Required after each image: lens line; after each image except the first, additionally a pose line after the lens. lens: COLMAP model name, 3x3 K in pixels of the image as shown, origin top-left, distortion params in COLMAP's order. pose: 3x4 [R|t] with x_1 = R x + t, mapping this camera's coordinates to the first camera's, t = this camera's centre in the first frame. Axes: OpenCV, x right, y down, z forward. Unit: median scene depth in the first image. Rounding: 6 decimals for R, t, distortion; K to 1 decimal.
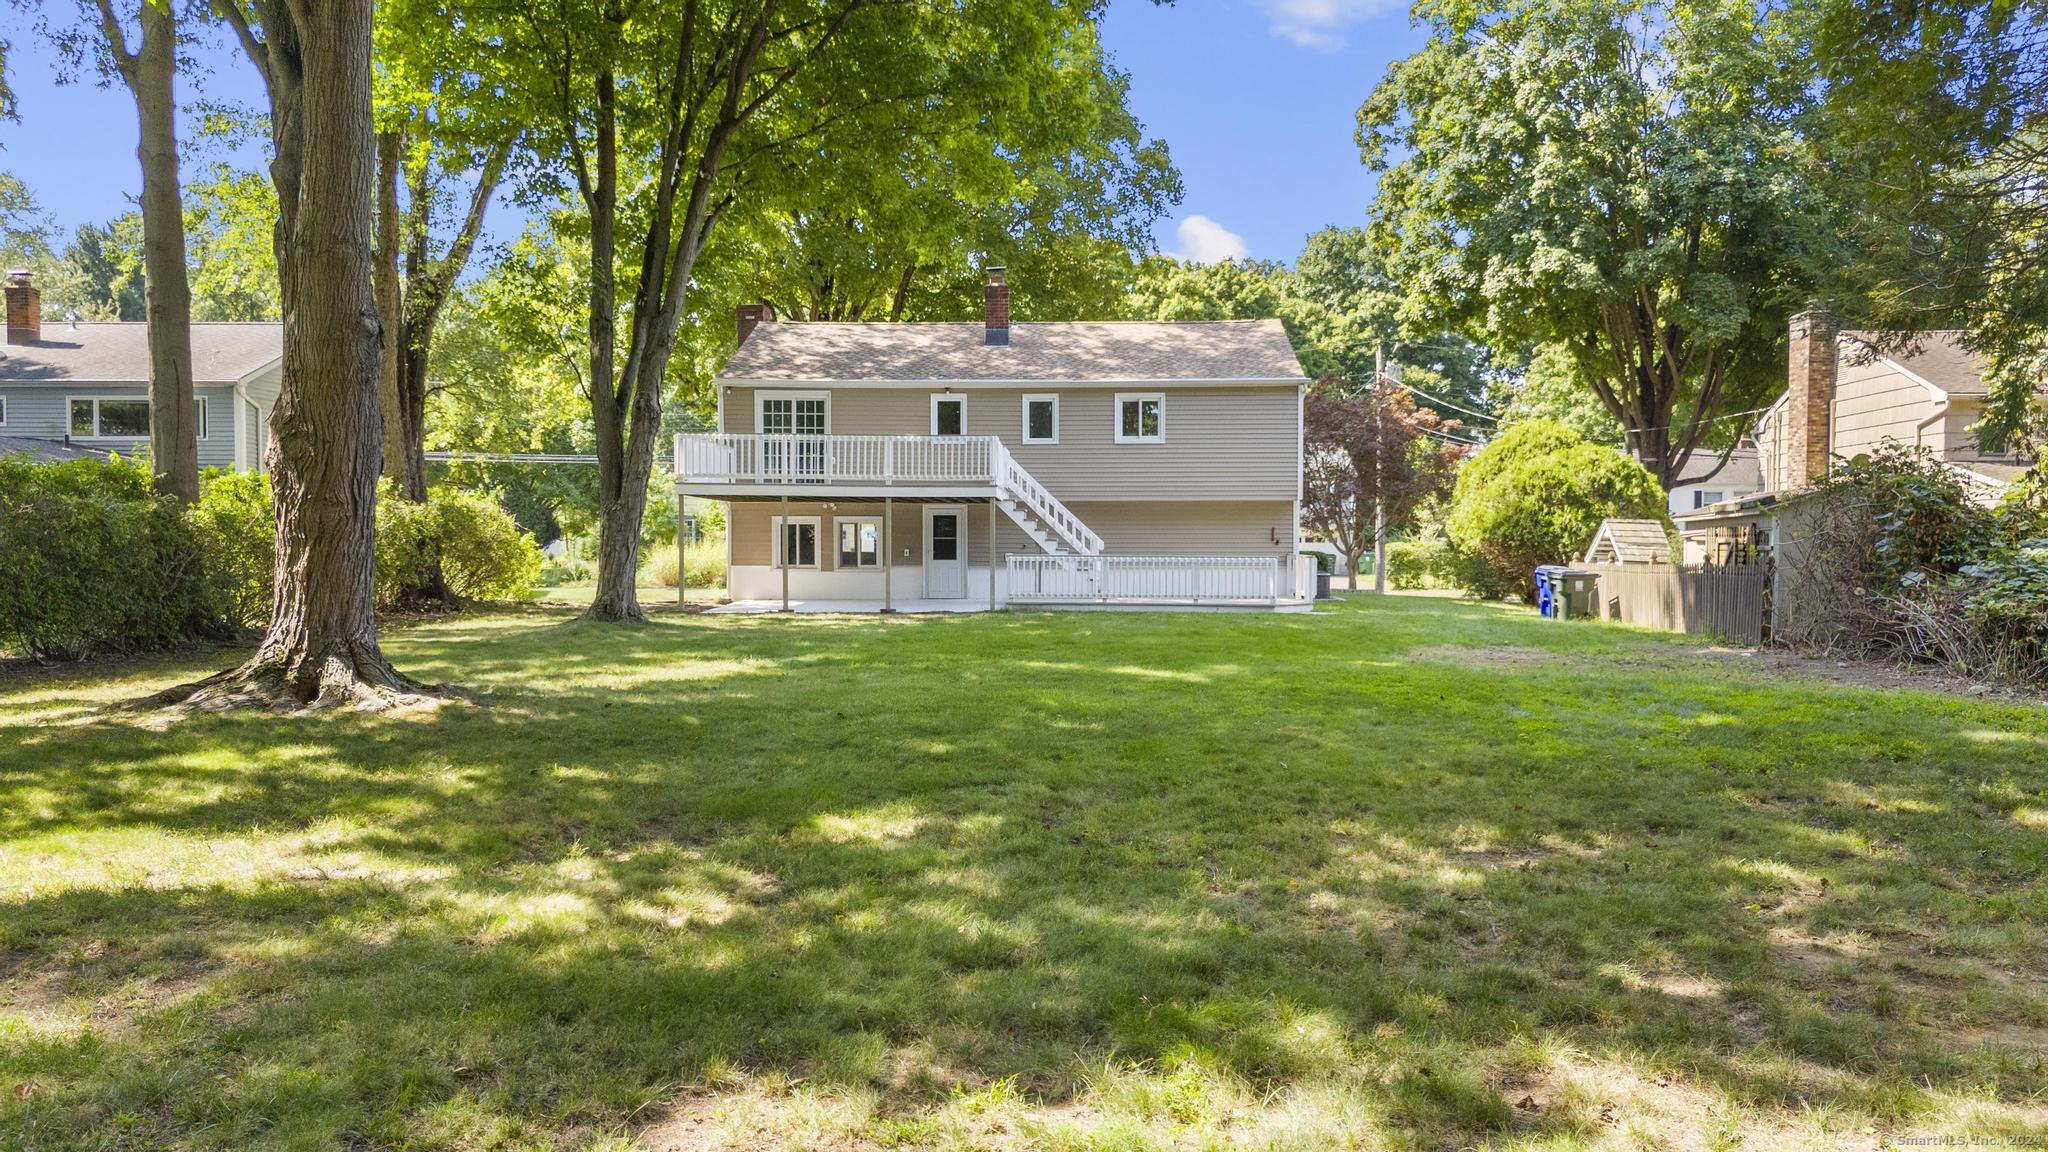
lens RADIAL K [[1482.6, 0, 1024.6], [0, 1482.6, 575.2], [0, 0, 1]] dist [-0.011225, 0.000620]
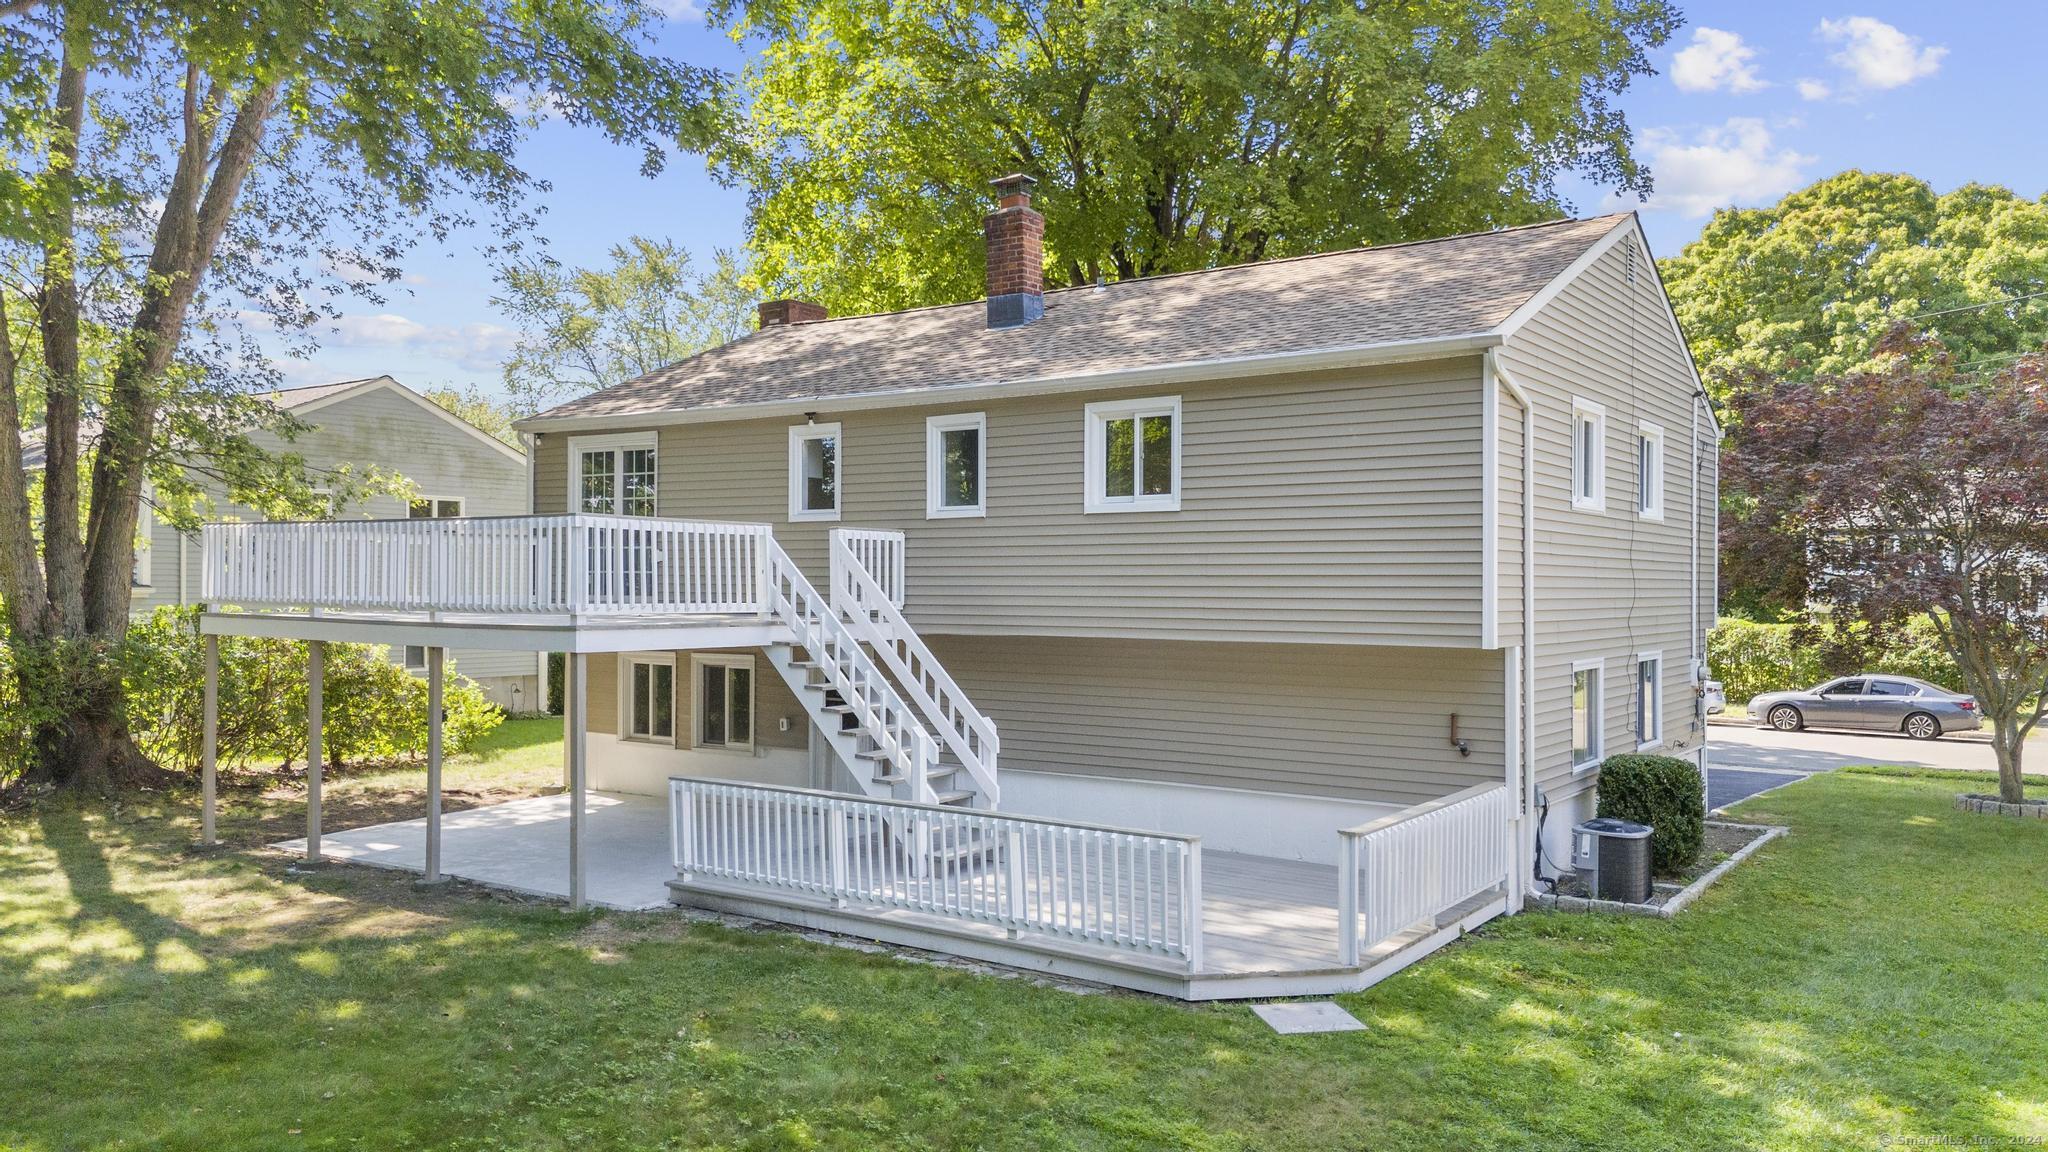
lens RADIAL K [[1482.6, 0, 1024.3], [0, 1482.6, 577.3], [0, 0, 1]] dist [-0.011225, 0.000620]
pose [[0.838041, 0.001337, -0.545605, 0.293355], [-0.011745, 0.999809, -0.015590, -0.061847], [0.545481, 0.019473, 0.837897, 0.606685]]
